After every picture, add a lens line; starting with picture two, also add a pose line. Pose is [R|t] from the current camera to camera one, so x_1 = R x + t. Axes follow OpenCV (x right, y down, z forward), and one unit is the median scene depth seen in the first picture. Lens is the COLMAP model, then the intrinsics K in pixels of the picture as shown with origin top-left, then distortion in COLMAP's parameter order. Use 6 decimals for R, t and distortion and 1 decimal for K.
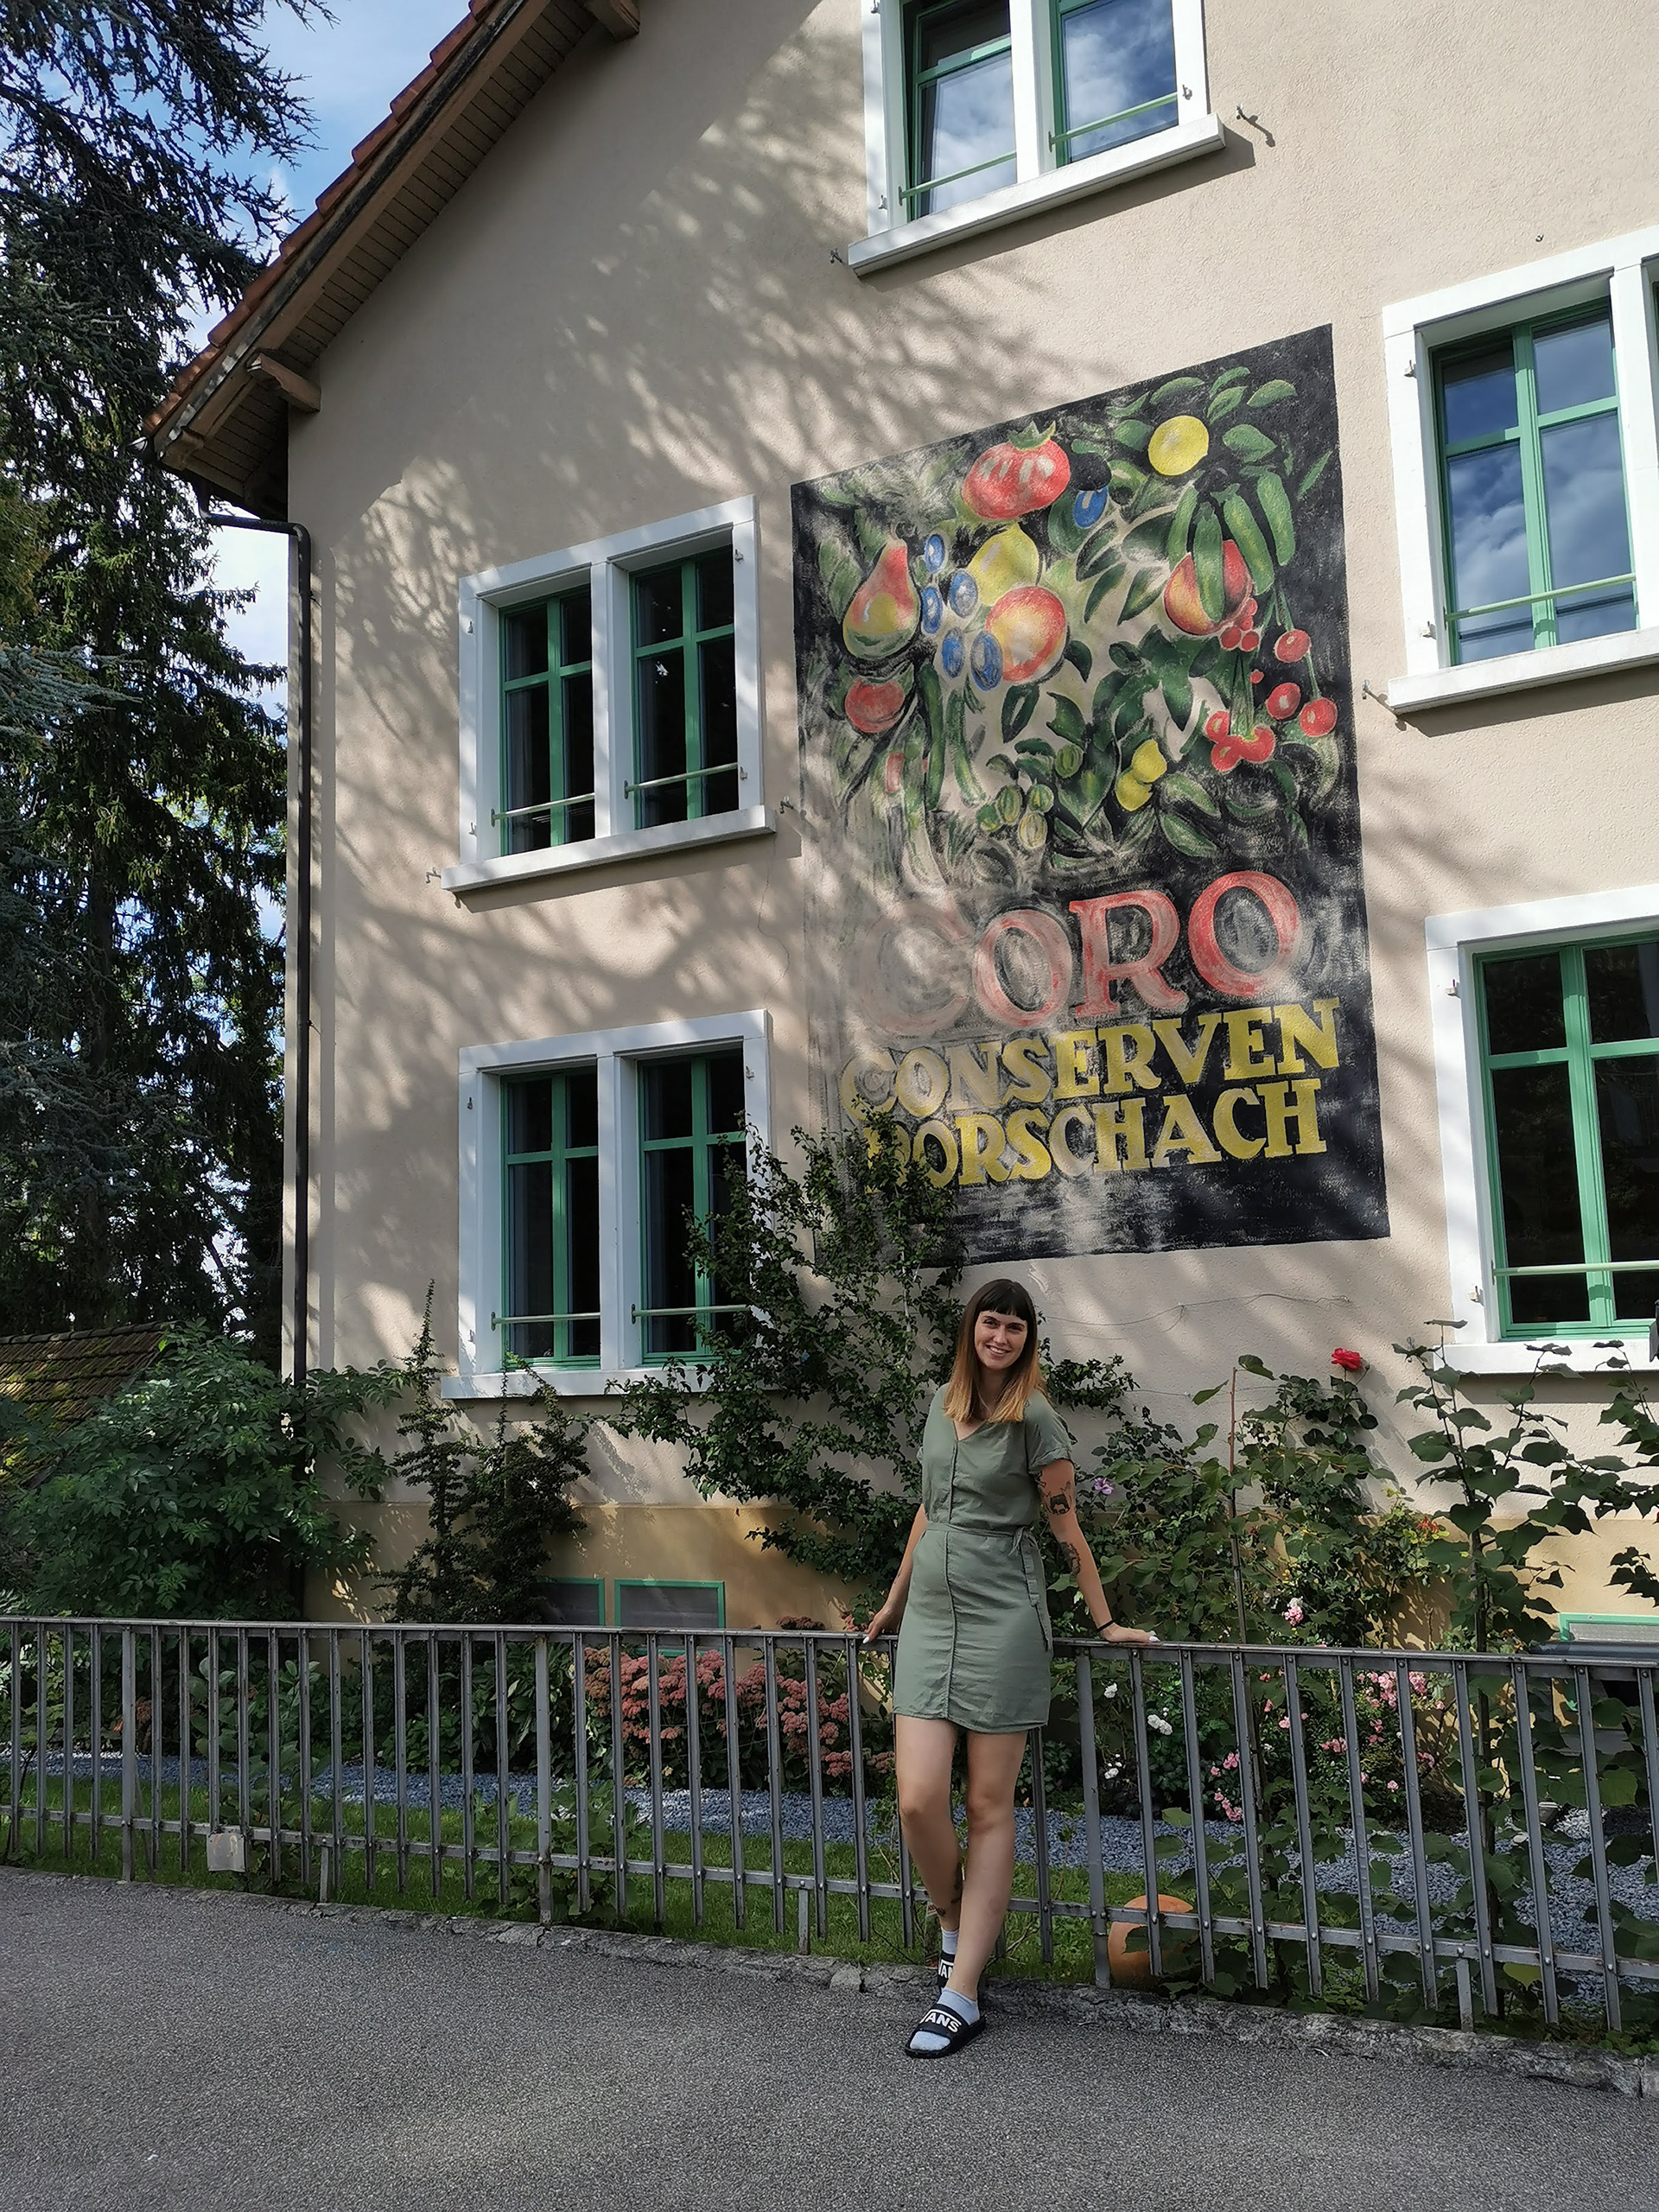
lens RADIAL K [[1954.4, 0, 826.3], [0, 1954.4, 1134.0], [0, 0, 1]] dist [0.054641, -0.073262]
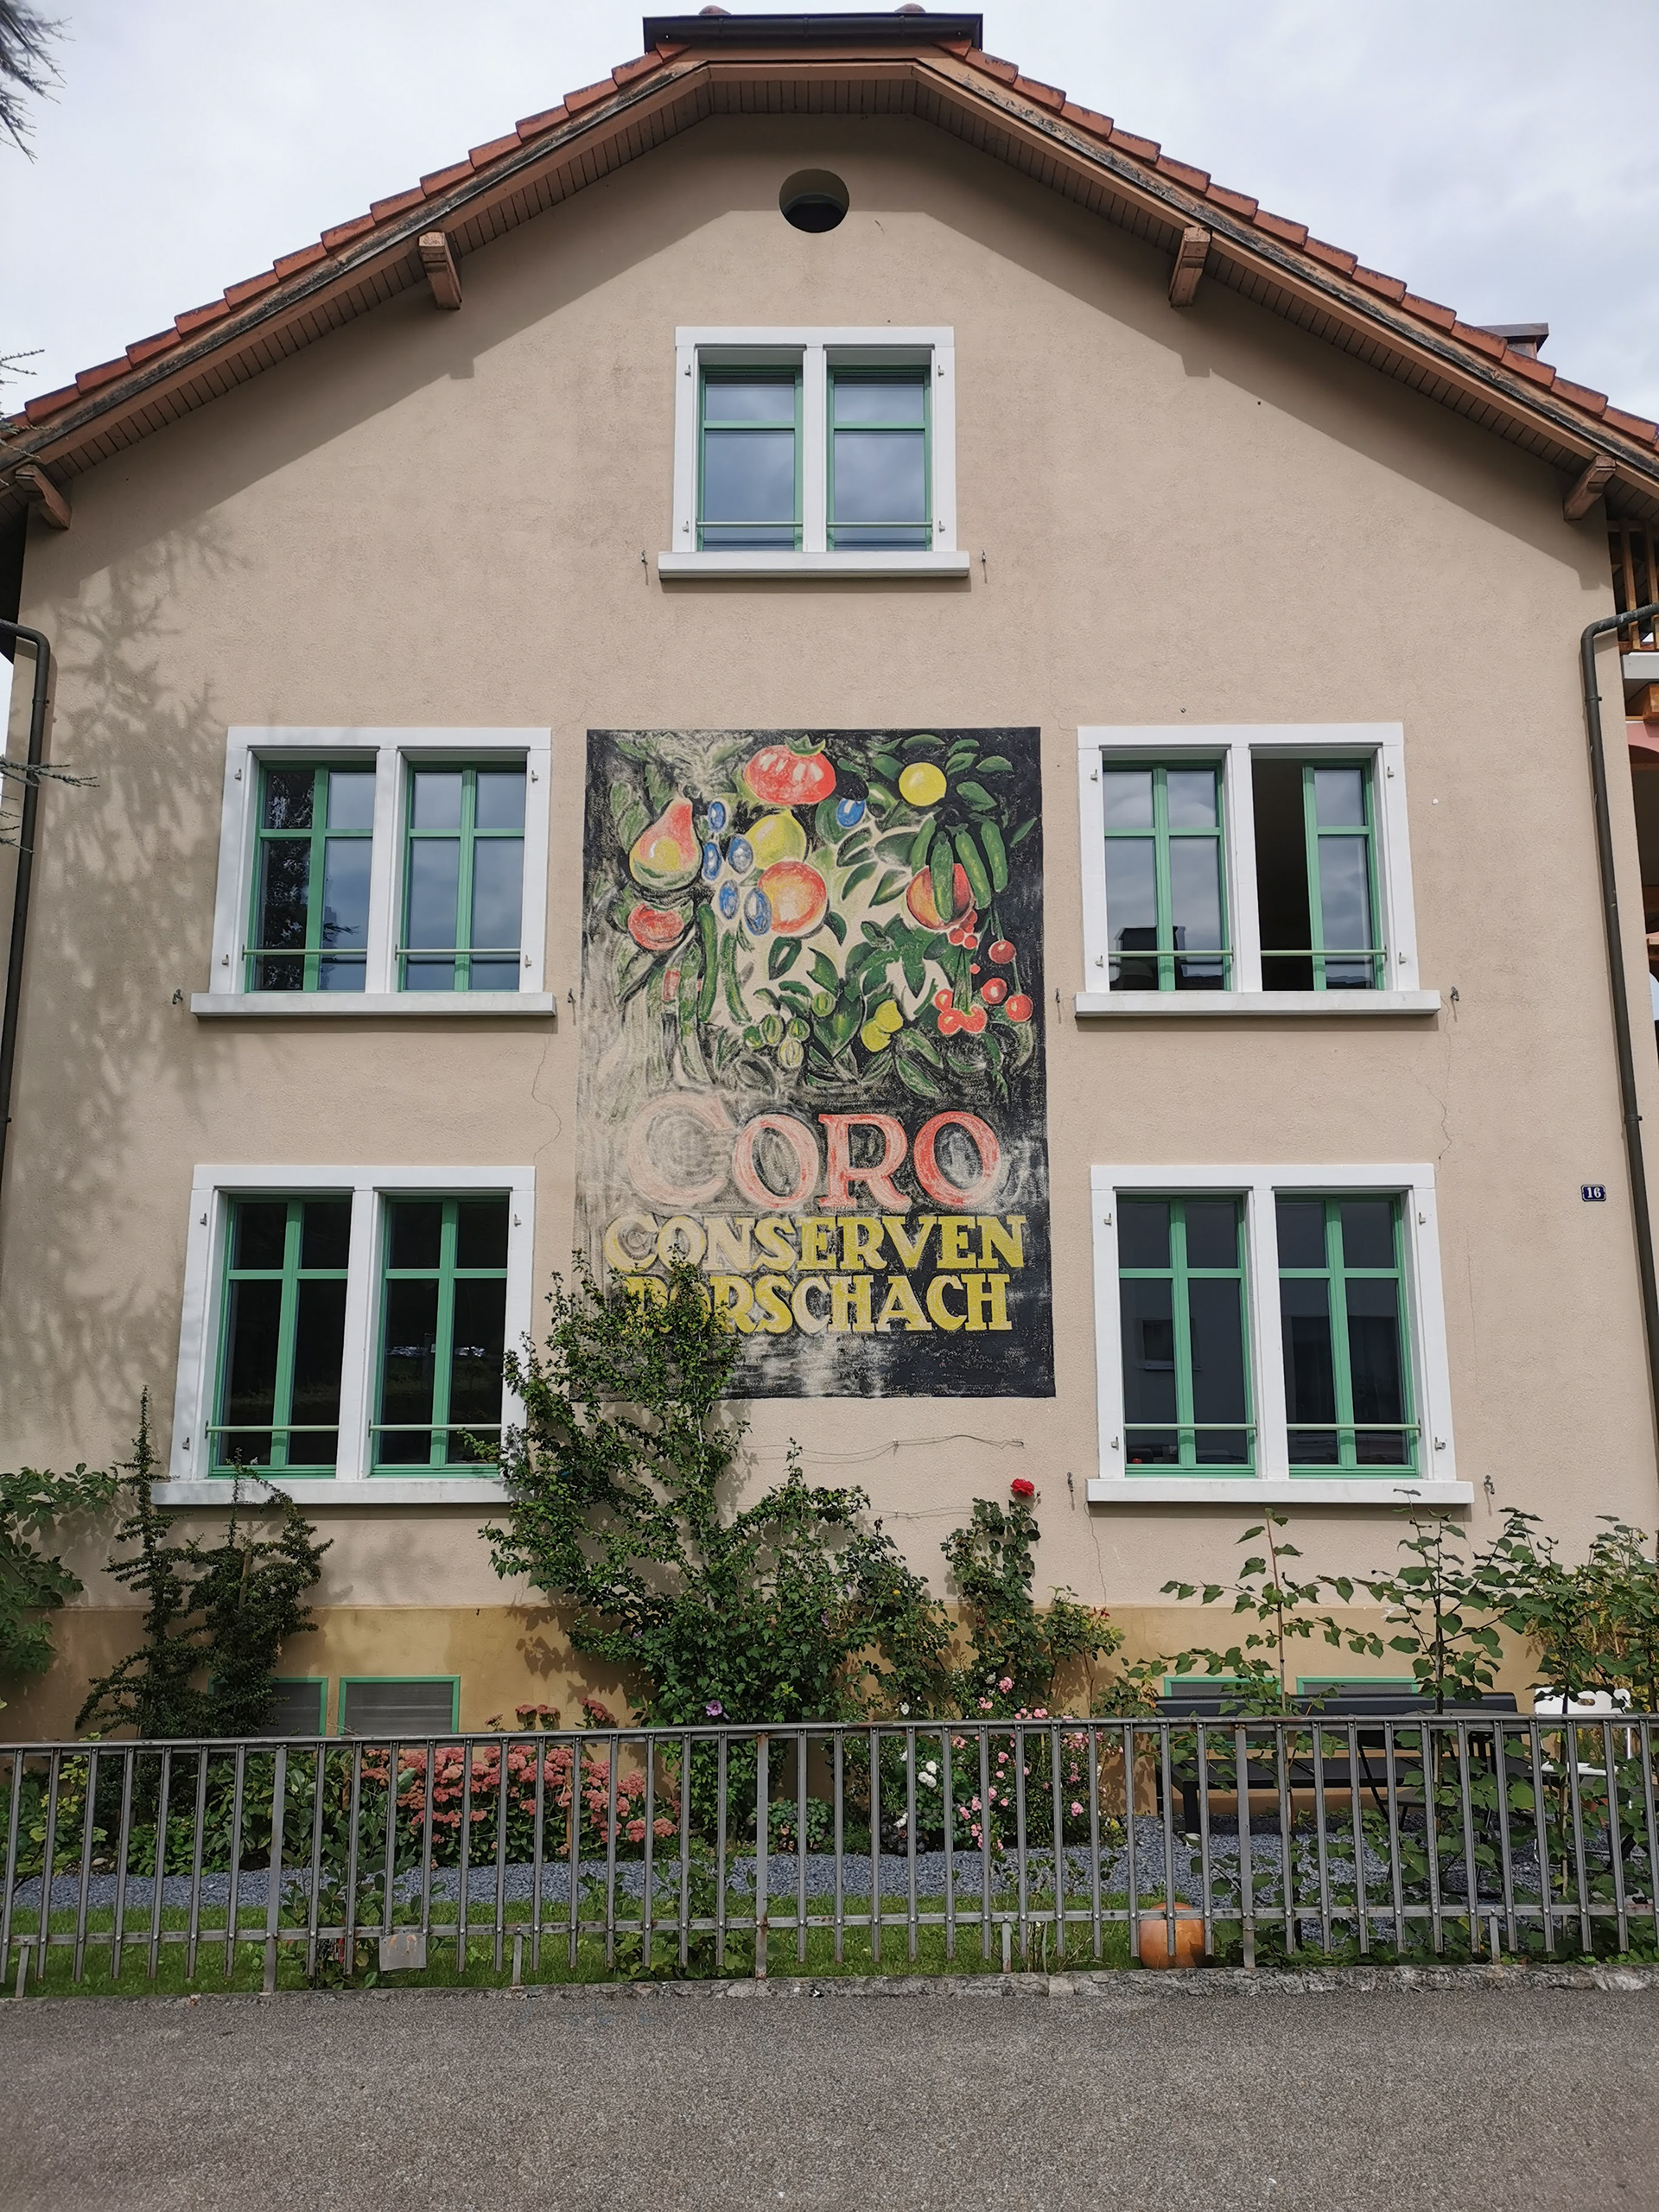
lens RADIAL K [[1747.0, 0, 829.5], [0, 1747.0, 1106.0], [0, 0, 1]] dist [0.055291, -0.079393]
pose [[0.866037, 0.121251, 0.485055, -0.427497], [-0.086052, 0.991819, -0.094287, -0.018136], [-0.492519, 0.039916, 0.869386, 0.013219]]
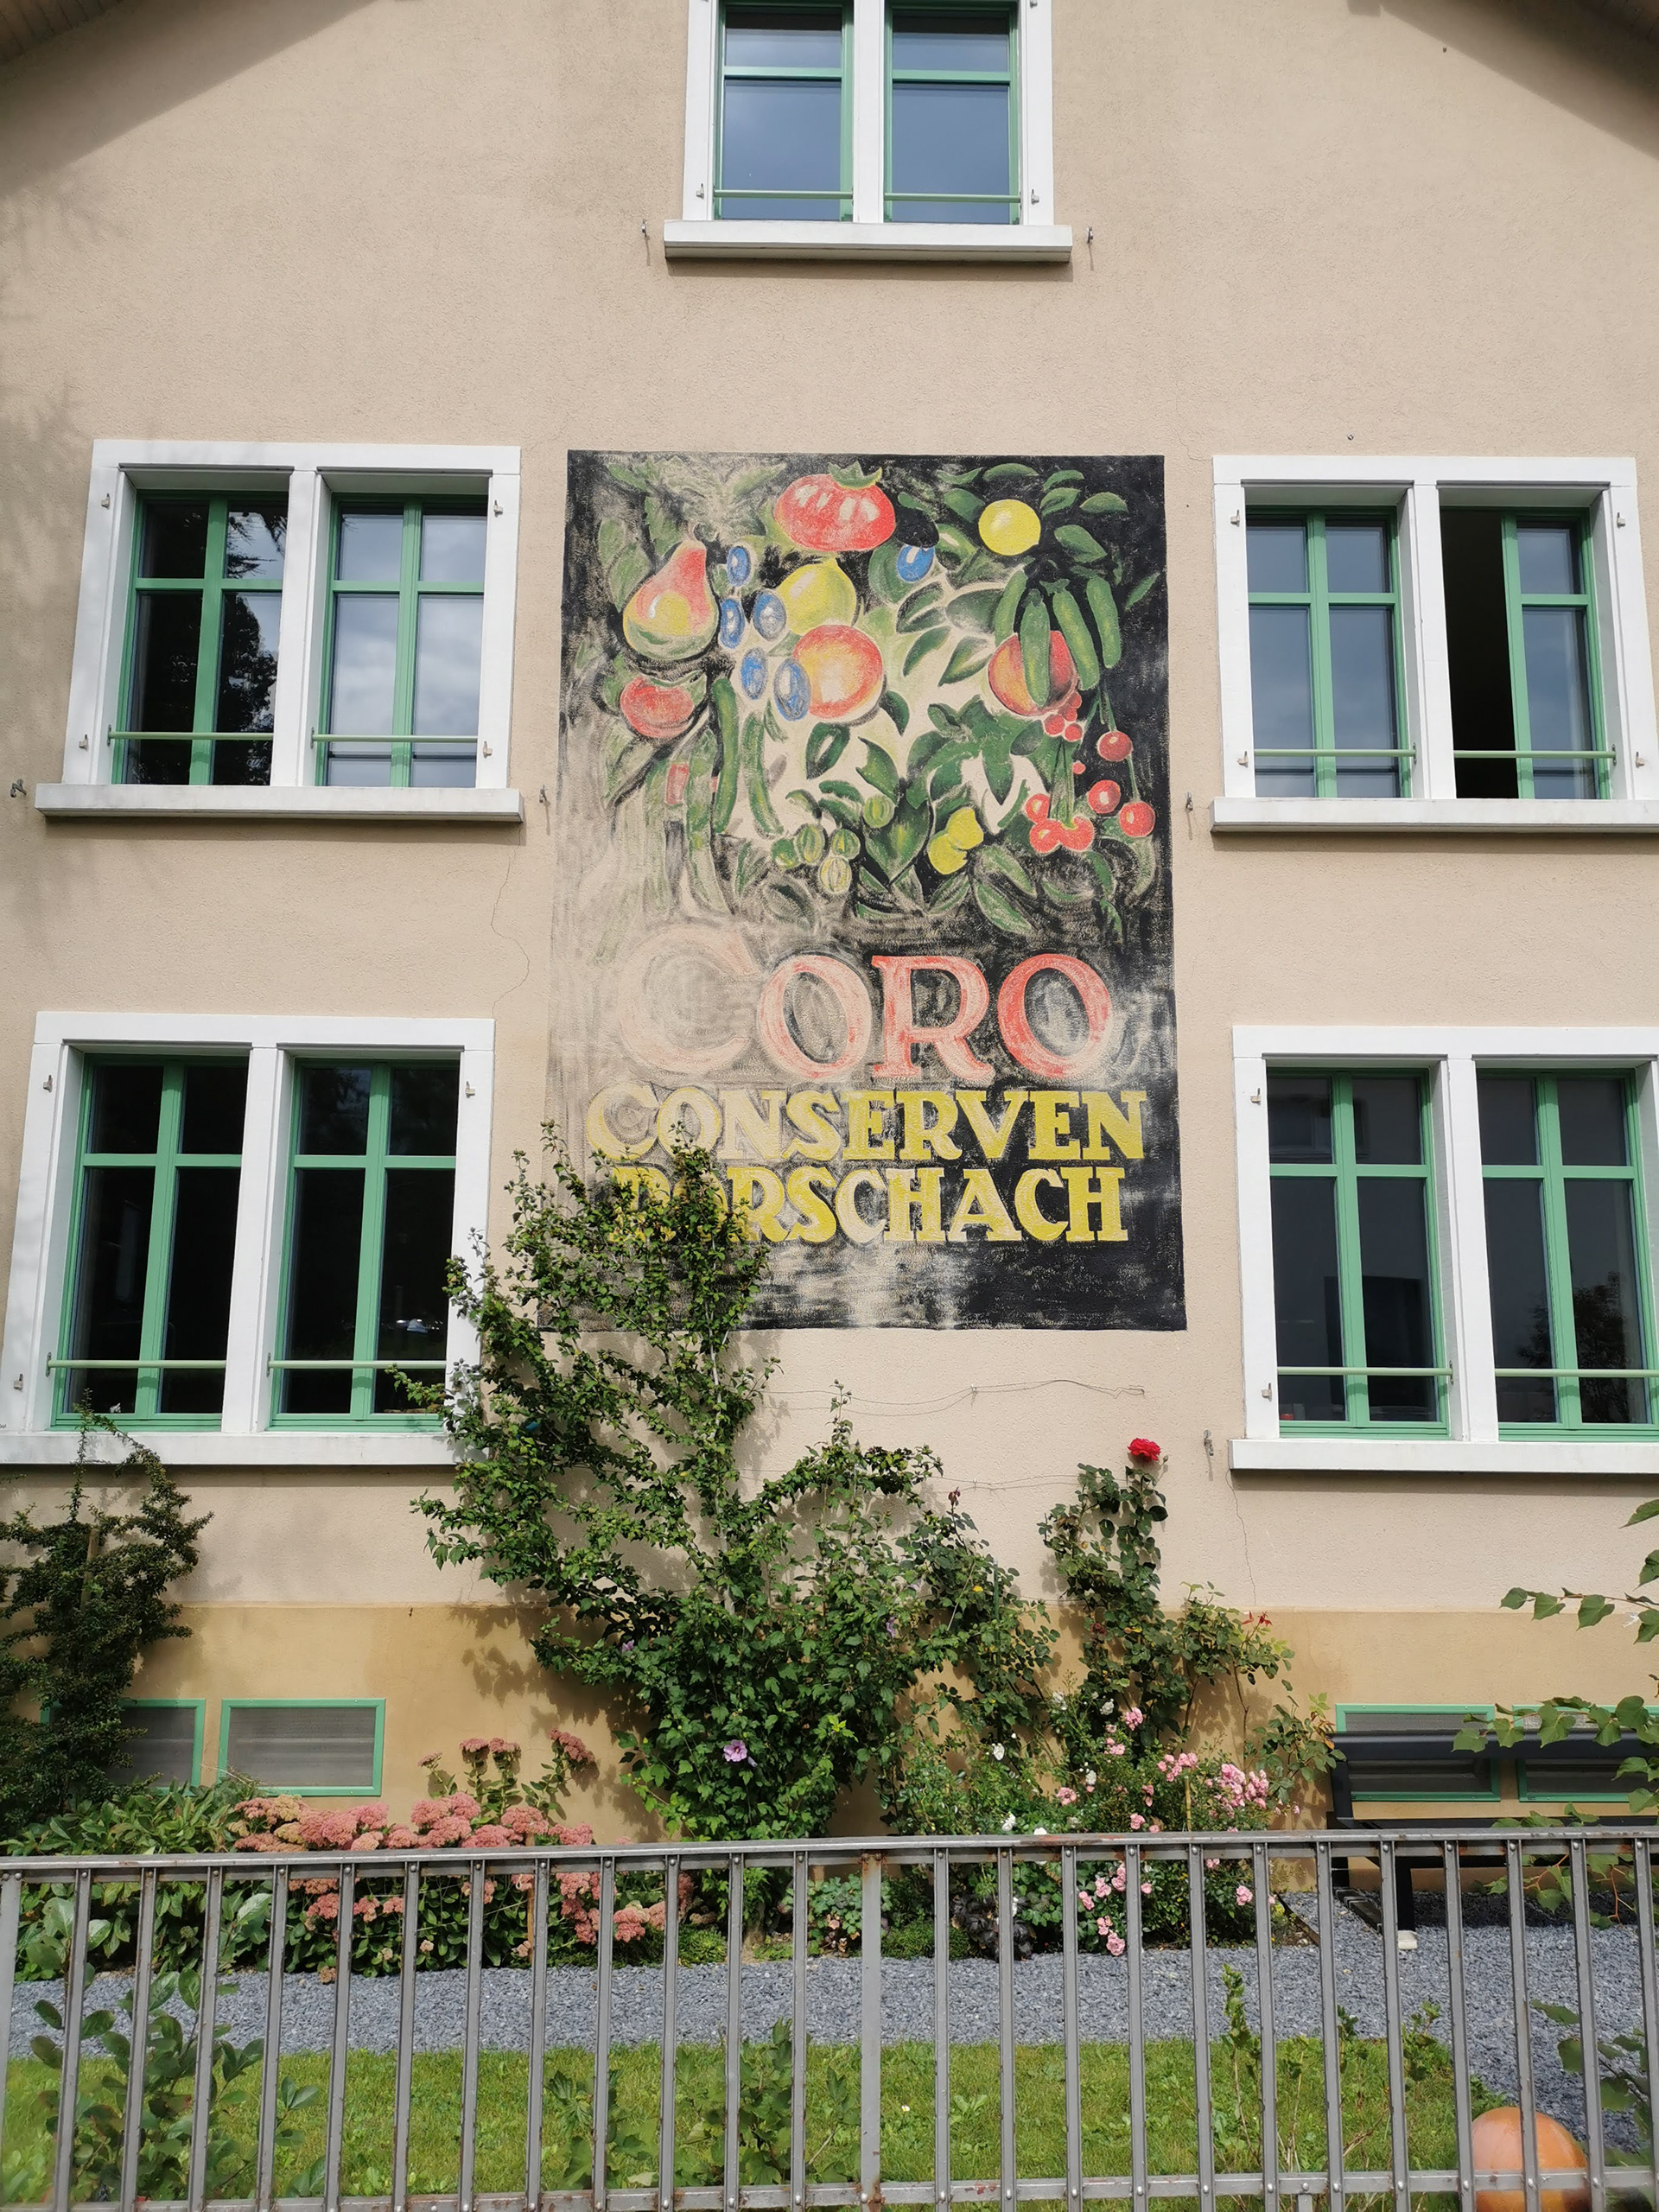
lens RADIAL K [[1747.0, 0, 829.5], [0, 1747.0, 1106.0], [0, 0, 1]] dist [0.055291, -0.079393]
pose [[0.859618, 0.123722, 0.495732, -0.313573], [-0.094227, 0.991985, -0.084181, 0.028654], [-0.502174, 0.025653, 0.864386, 0.280429]]
